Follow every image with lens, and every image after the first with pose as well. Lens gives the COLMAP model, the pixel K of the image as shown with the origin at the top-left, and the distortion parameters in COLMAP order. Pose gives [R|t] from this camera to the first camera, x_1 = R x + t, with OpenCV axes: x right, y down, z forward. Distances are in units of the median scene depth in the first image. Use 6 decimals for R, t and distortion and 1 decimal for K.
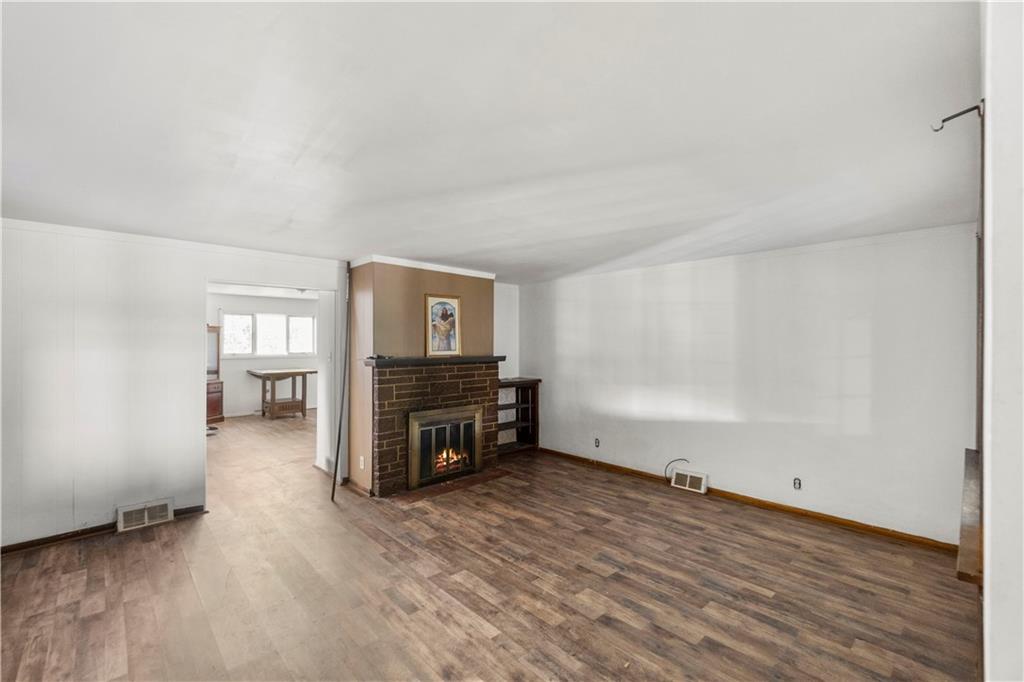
lens RADIAL K [[436.1, 0, 512.0], [0, 436.1, 341.0], [0, 0, 1]] dist [-0.001161, -0.000047]
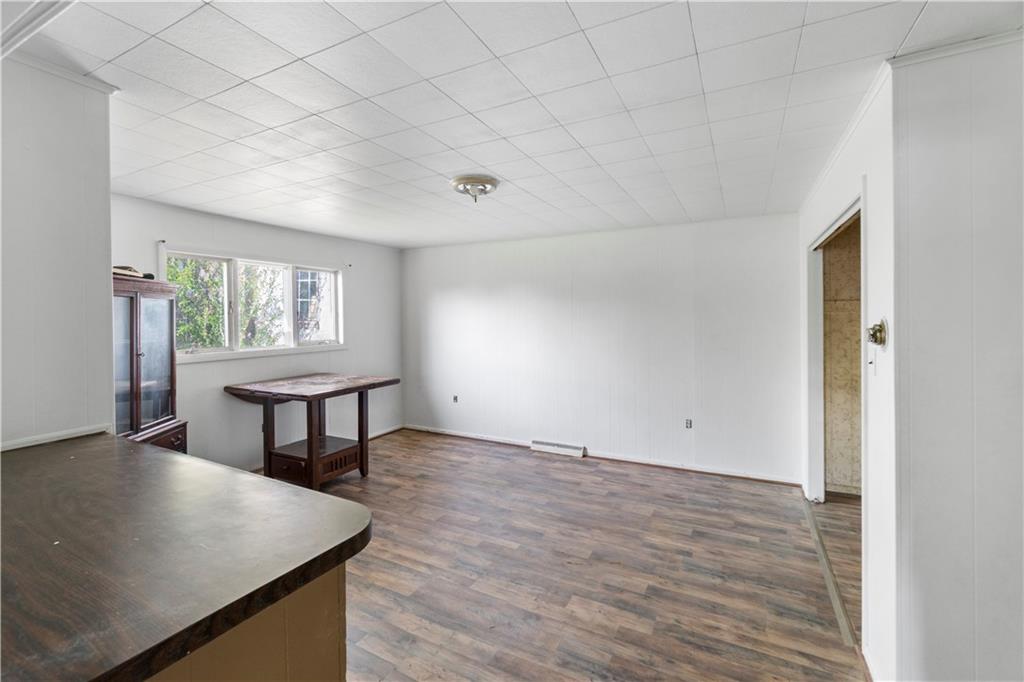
lens RADIAL K [[436.1, 0, 512.0], [0, 436.1, 341.0], [0, 0, 1]] dist [-0.001161, -0.000047]
pose [[0.946548, -0.020588, 0.321906, -0.148787], [0.001680, 0.998262, 0.058904, -0.001319], [-0.322559, -0.055215, 0.944938, 0.155760]]
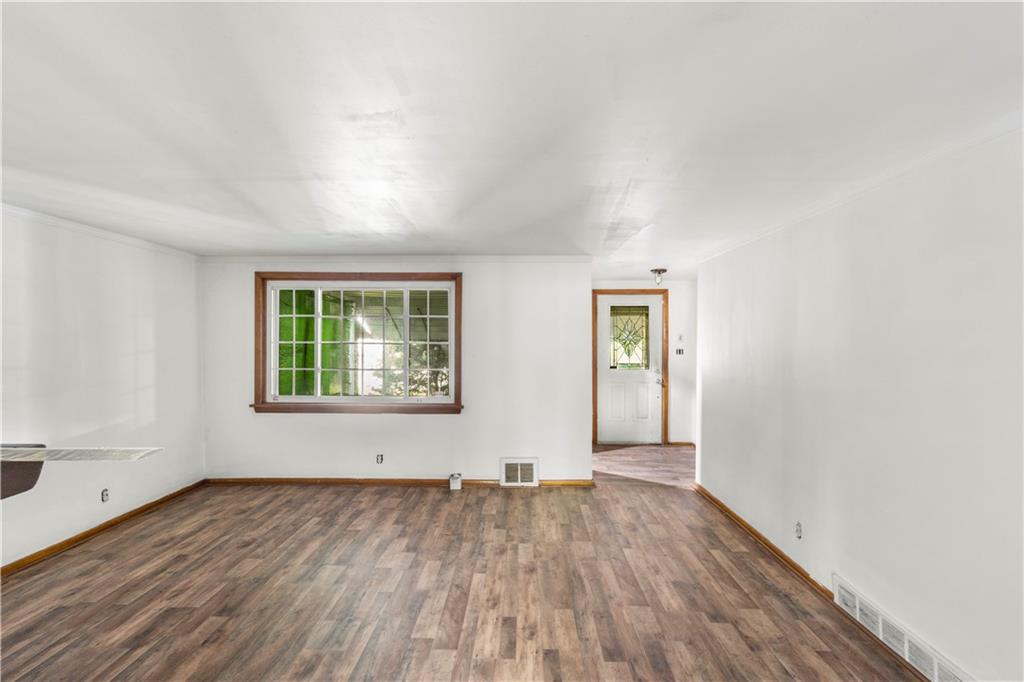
lens RADIAL K [[436.1, 0, 512.0], [0, 436.1, 341.0], [0, 0, 1]] dist [-0.001161, -0.000047]
pose [[-0.701930, -0.003298, 0.712238, -0.794576], [-0.009158, 0.999948, -0.004395, 0.011692], [-0.712187, -0.009608, -0.701924, 1.460129]]
